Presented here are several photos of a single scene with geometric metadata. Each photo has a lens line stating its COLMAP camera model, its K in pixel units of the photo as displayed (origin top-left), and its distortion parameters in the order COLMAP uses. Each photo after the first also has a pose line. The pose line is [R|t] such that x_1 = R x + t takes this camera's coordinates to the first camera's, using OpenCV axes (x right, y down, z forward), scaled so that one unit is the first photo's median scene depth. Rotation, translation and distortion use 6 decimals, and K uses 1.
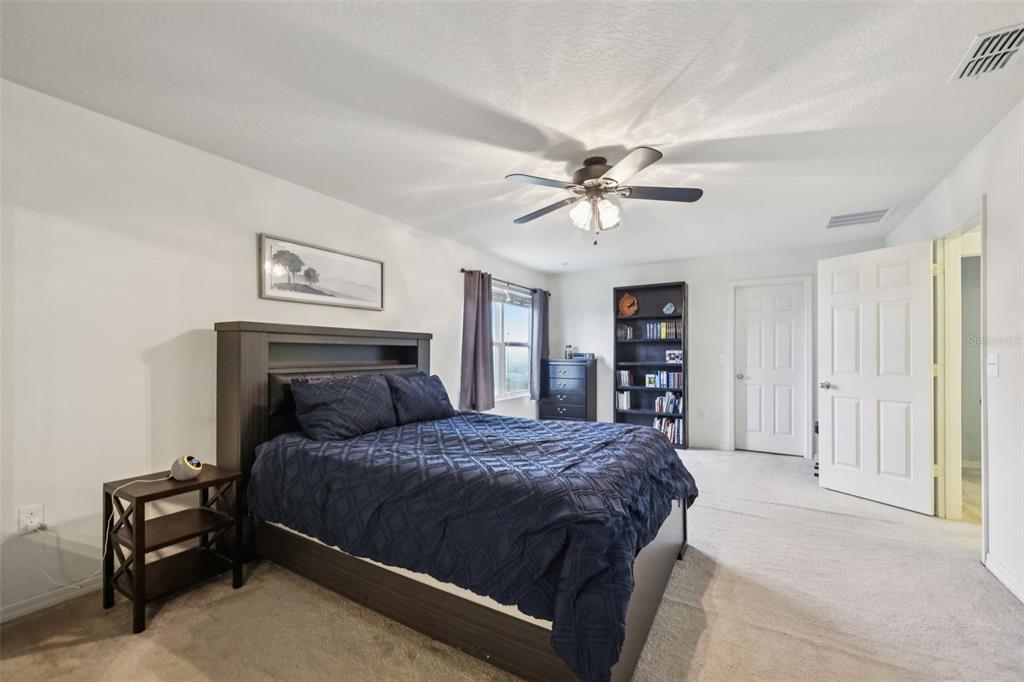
lens RADIAL K [[404.6, 0, 507.2], [0, 404.6, 350.6], [0, 0, 1]] dist [0.000529, -0.000164]
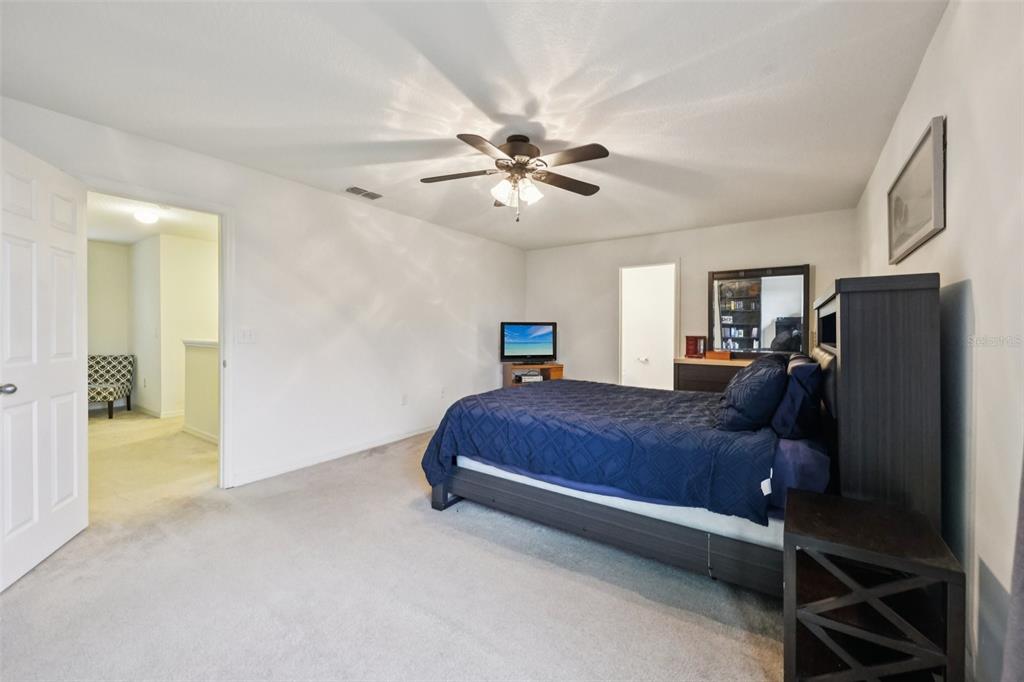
lens RADIAL K [[413.0, 0, 511.8], [0, 413.0, 331.9], [0, 0, 1]] dist [0.000115, -0.000038]
pose [[-0.999111, -0.002076, 0.042106, 0.089382], [-0.002171, 0.999995, -0.002219, 0.009403], [-0.042101, -0.002309, -0.999111, 0.969339]]
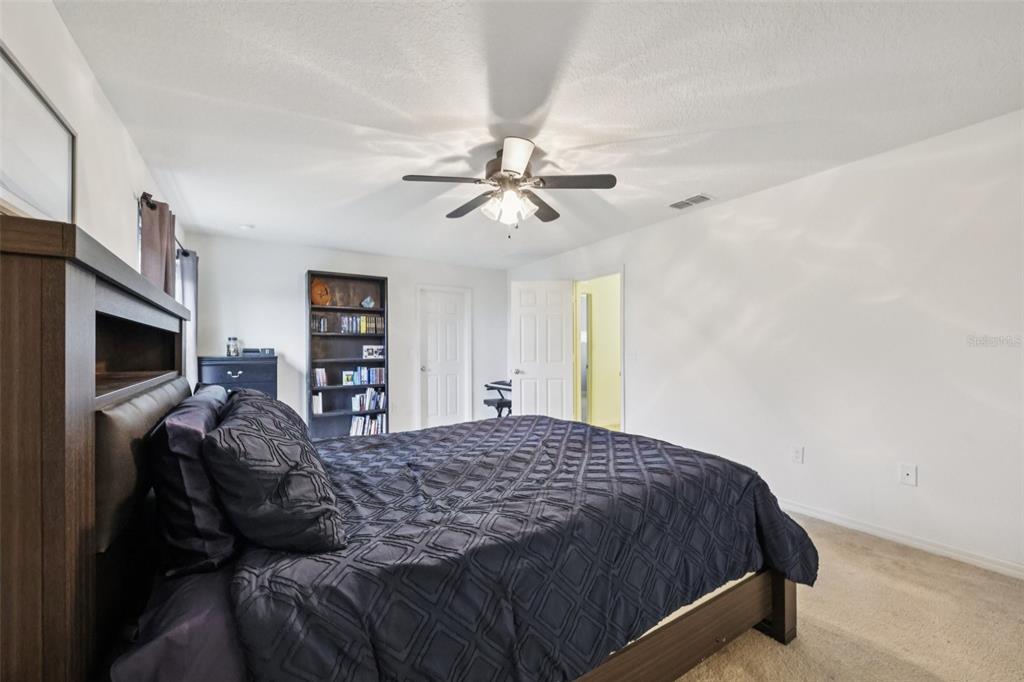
lens RADIAL K [[404.6, 0, 507.2], [0, 404.6, 350.6], [0, 0, 1]] dist [0.000529, -0.000164]
pose [[0.454630, -0.006163, 0.890659, -0.312881], [-0.005714, 0.999935, 0.009836, 0.000287], [-0.890662, -0.009561, 0.454565, 0.263313]]
